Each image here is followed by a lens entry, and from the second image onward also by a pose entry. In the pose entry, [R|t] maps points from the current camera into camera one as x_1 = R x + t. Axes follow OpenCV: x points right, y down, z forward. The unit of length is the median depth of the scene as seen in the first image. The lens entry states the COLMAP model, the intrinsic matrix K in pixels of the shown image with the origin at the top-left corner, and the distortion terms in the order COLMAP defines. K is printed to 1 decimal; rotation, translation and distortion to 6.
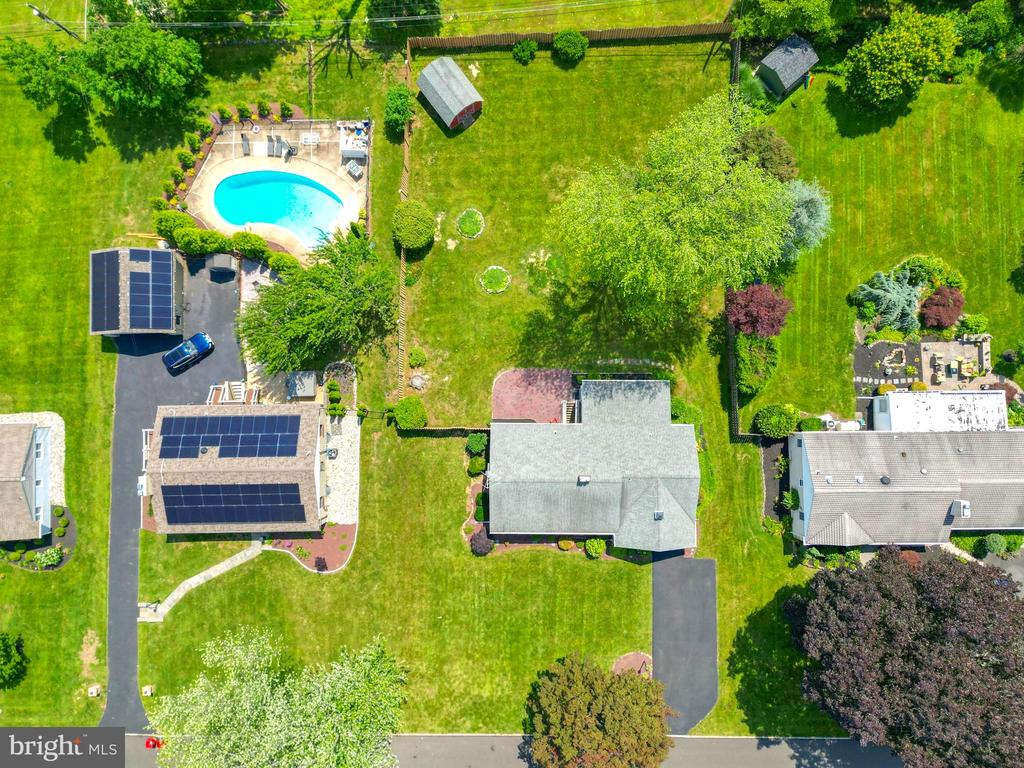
lens RADIAL K [[718.2, 0, 512.0], [0, 718.2, 384.0], [0, 0, 1]] dist [0.067964, -0.080400]
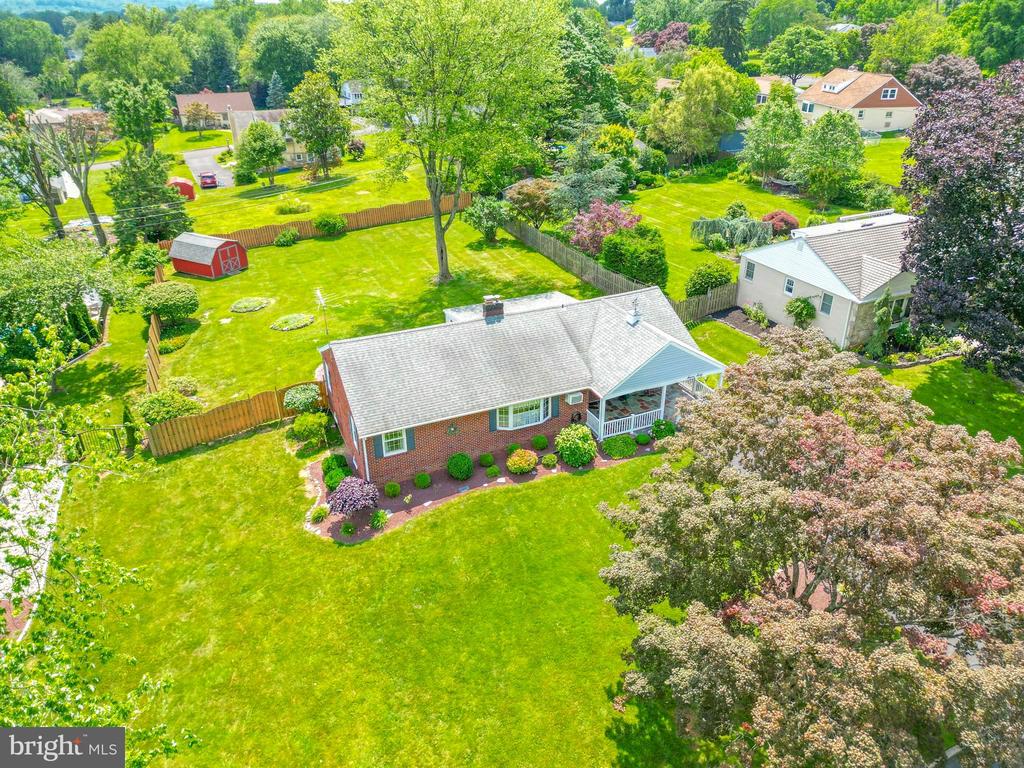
lens RADIAL K [[718.2, 0, 512.0], [0, 718.2, 384.0], [0, 0, 1]] dist [0.067964, -0.080400]
pose [[0.915101, -0.183774, 0.358912, -0.098888], [0.402893, 0.452879, -0.795348, 0.585386], [-0.016379, 0.872426, 0.488471, 0.707938]]
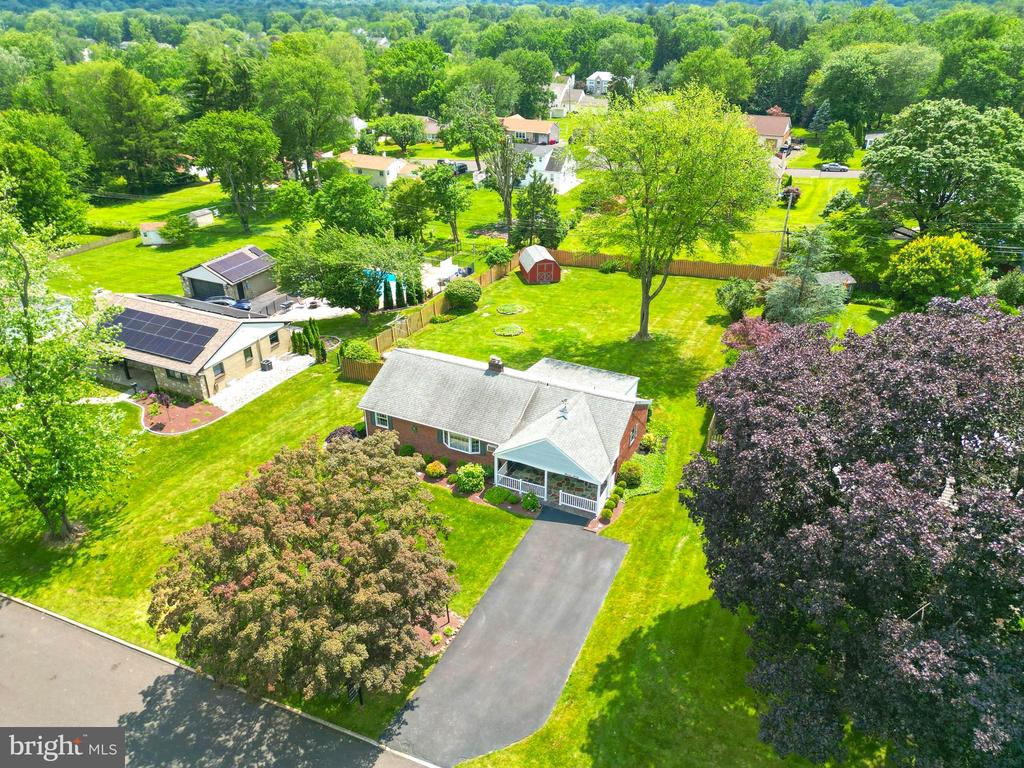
lens RADIAL K [[718.2, 0, 512.0], [0, 718.2, 384.0], [0, 0, 1]] dist [0.067964, -0.080400]
pose [[0.902495, 0.216492, -0.372335, 0.389314], [-0.430672, 0.463430, -0.774438, 0.699084], [0.004891, 0.859281, 0.511481, 0.559458]]
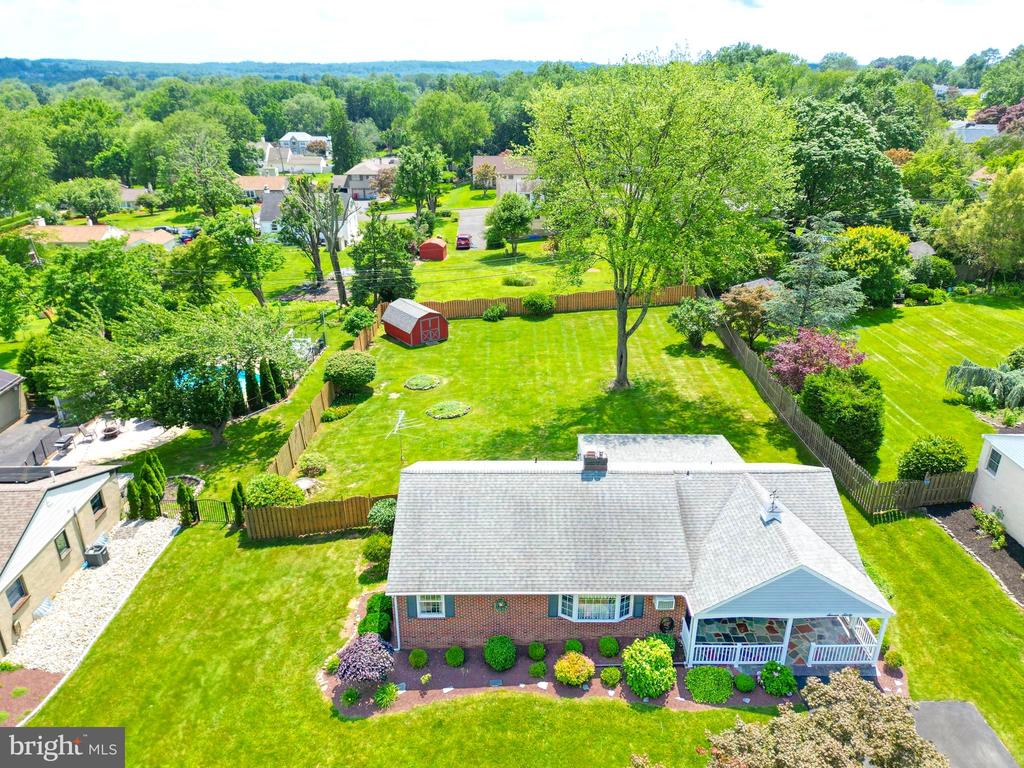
lens RADIAL K [[718.2, 0, 512.0], [0, 718.2, 384.0], [0, 0, 1]] dist [0.067964, -0.080400]
pose [[0.999955, 0.006531, 0.006931, 0.036821], [0.003417, 0.433309, -0.901239, 0.511820], [-0.008889, 0.901222, 0.433267, 0.681105]]
